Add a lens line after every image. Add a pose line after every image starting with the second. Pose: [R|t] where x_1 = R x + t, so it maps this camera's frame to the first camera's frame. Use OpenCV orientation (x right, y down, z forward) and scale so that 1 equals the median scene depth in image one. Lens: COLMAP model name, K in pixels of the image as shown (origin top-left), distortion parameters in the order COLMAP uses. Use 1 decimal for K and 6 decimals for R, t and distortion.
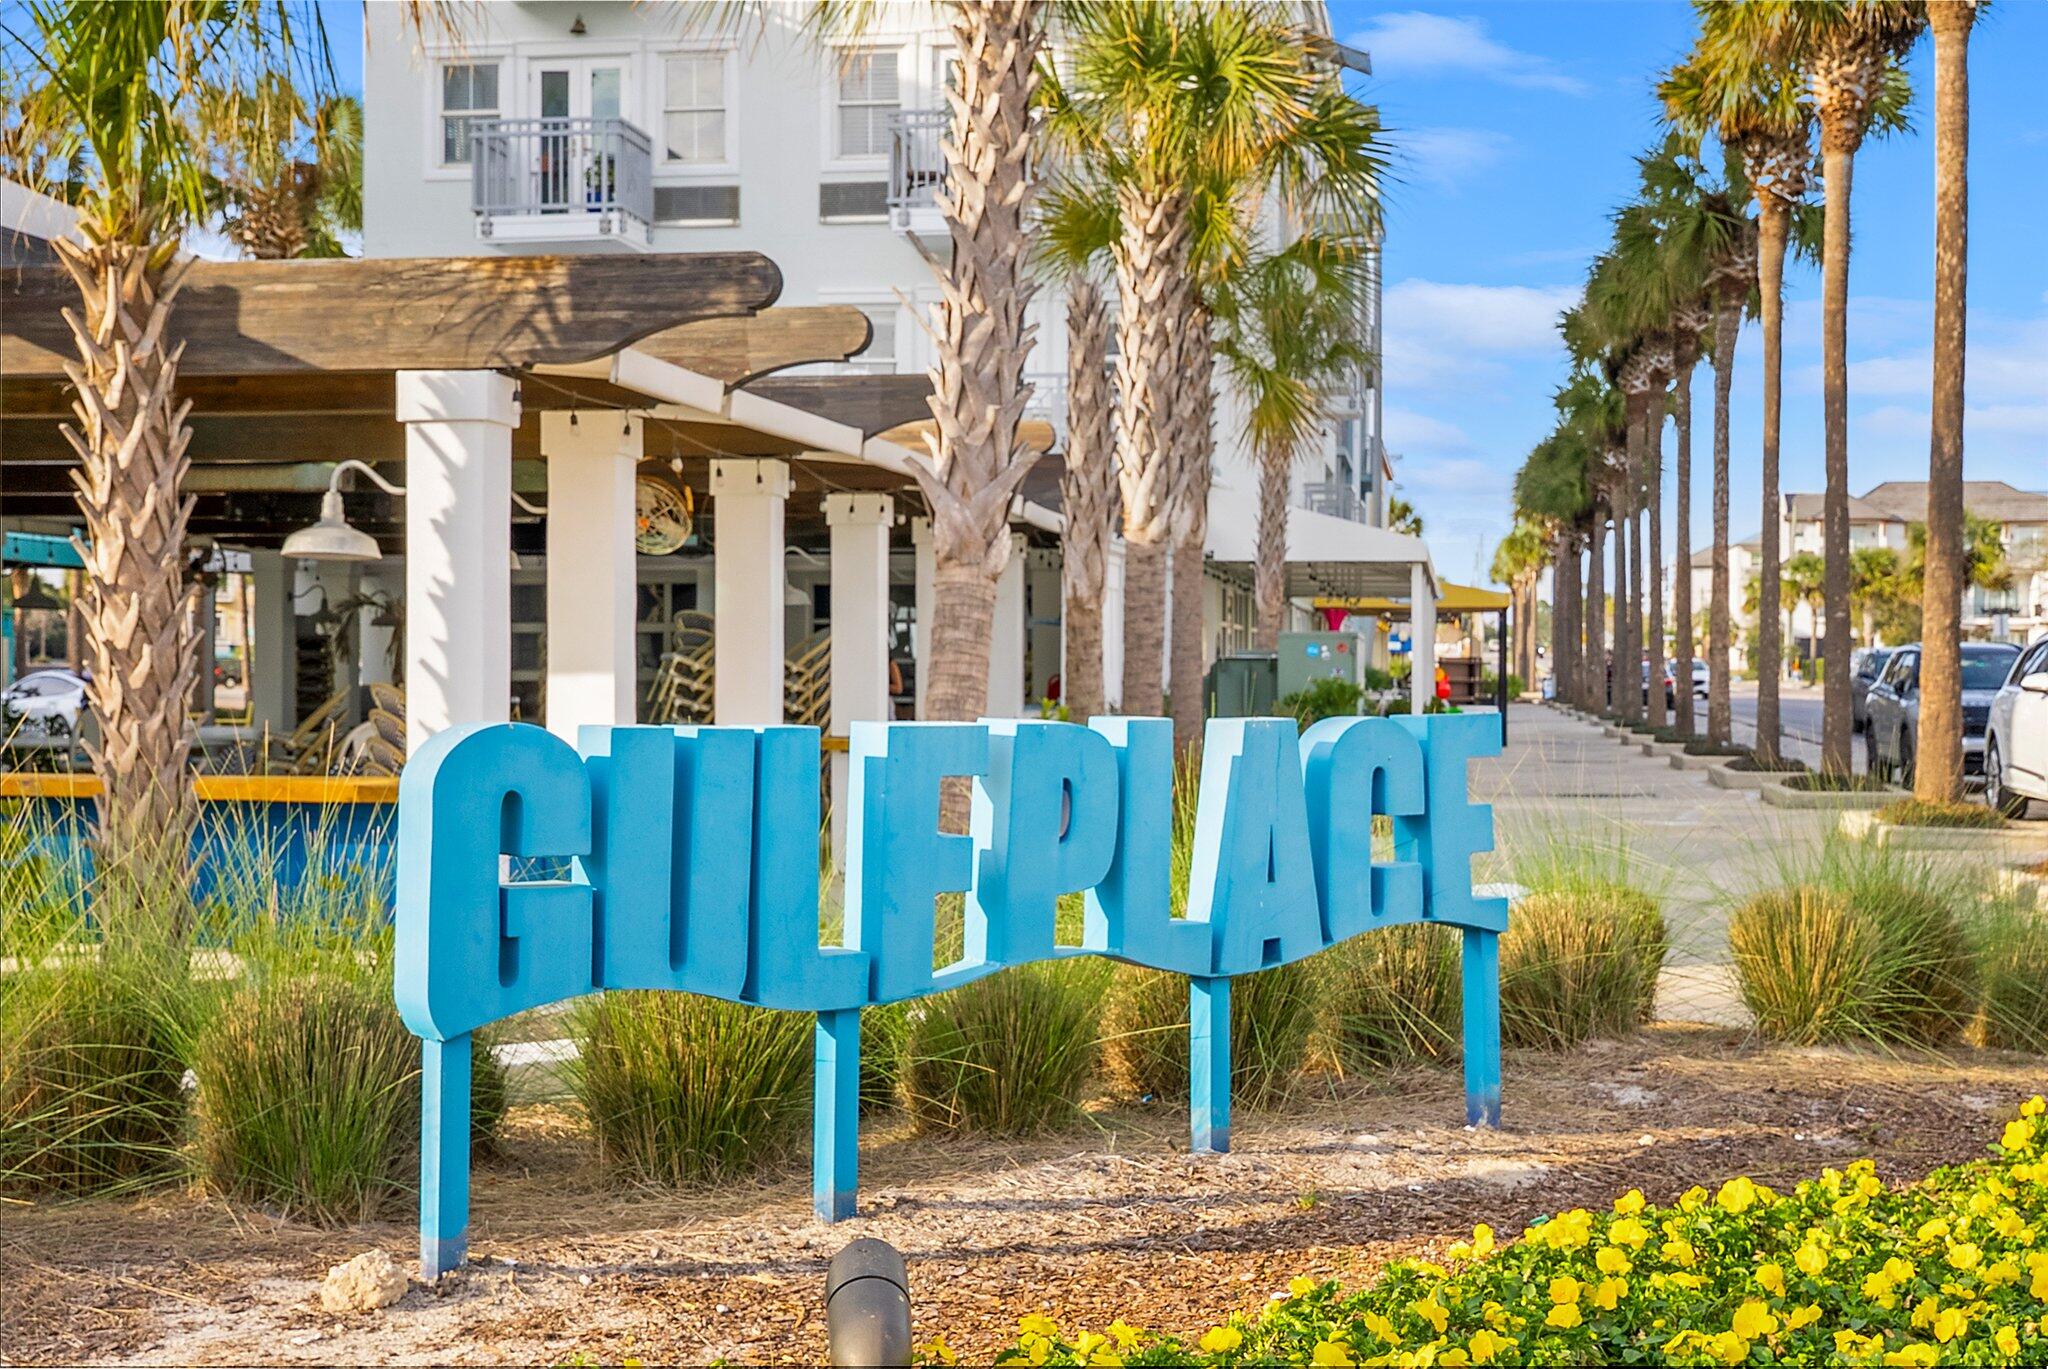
lens RADIAL K [[2777.0, 0, 1025.6], [0, 2777.0, 682.6], [0, 0, 1]] dist [0.026380, 0.000000]
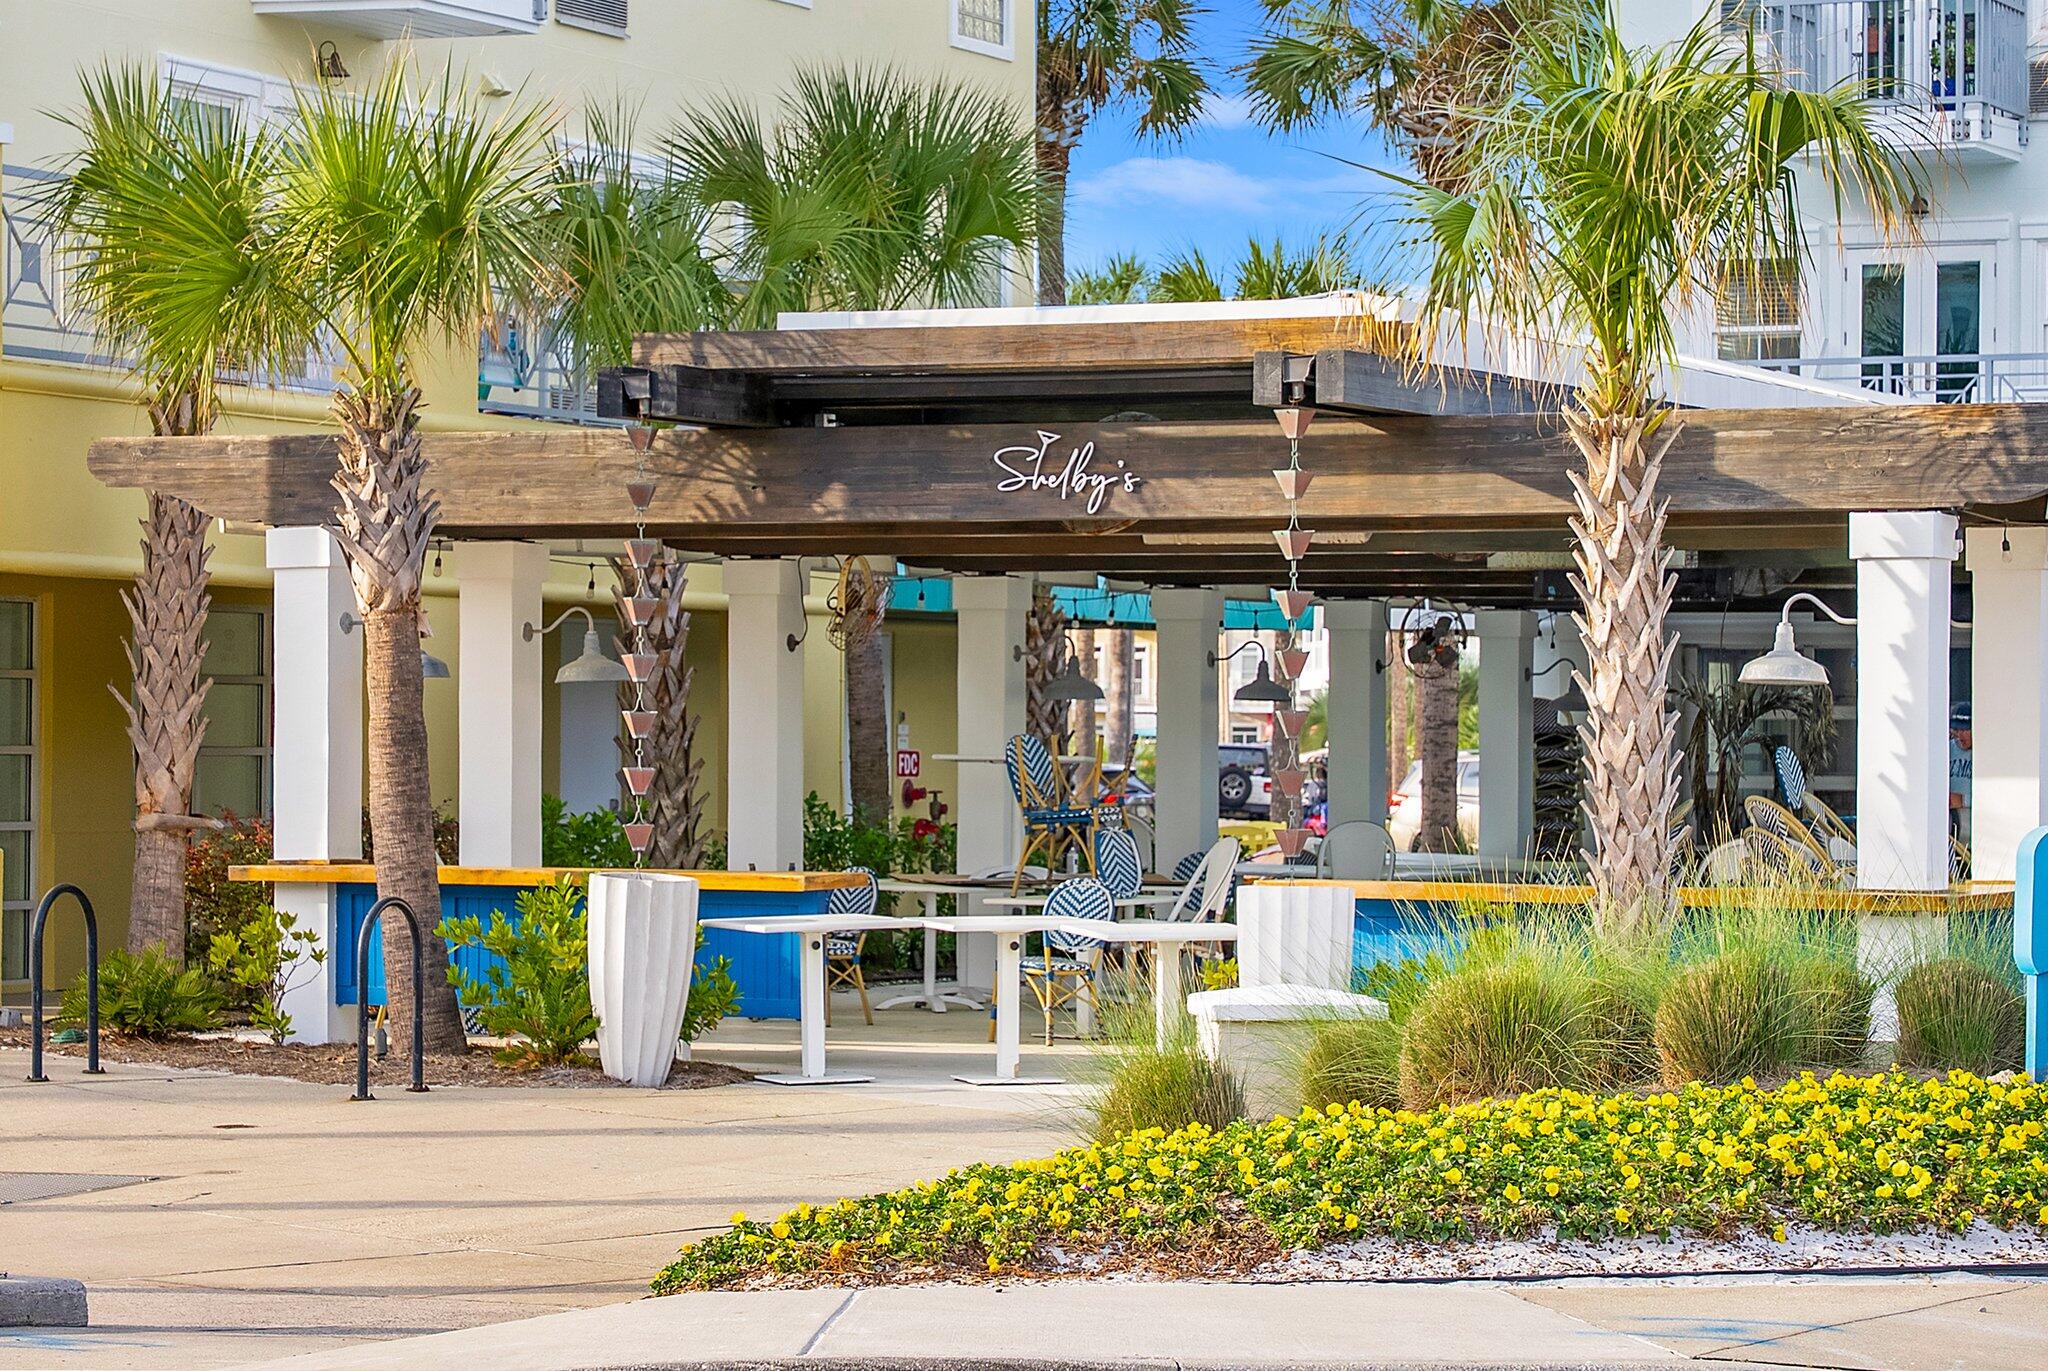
lens RADIAL K [[5884.9, 0, 1024.8], [0, 5884.9, 686.4], [0, 0, 1]] dist [0.061796, 0.000000]
pose [[0.958199, -0.000698, -0.286100, 0.131114], [-0.004176, 0.999856, -0.016425, -0.005460], [0.286071, 0.016934, 0.958059, -1.372305]]
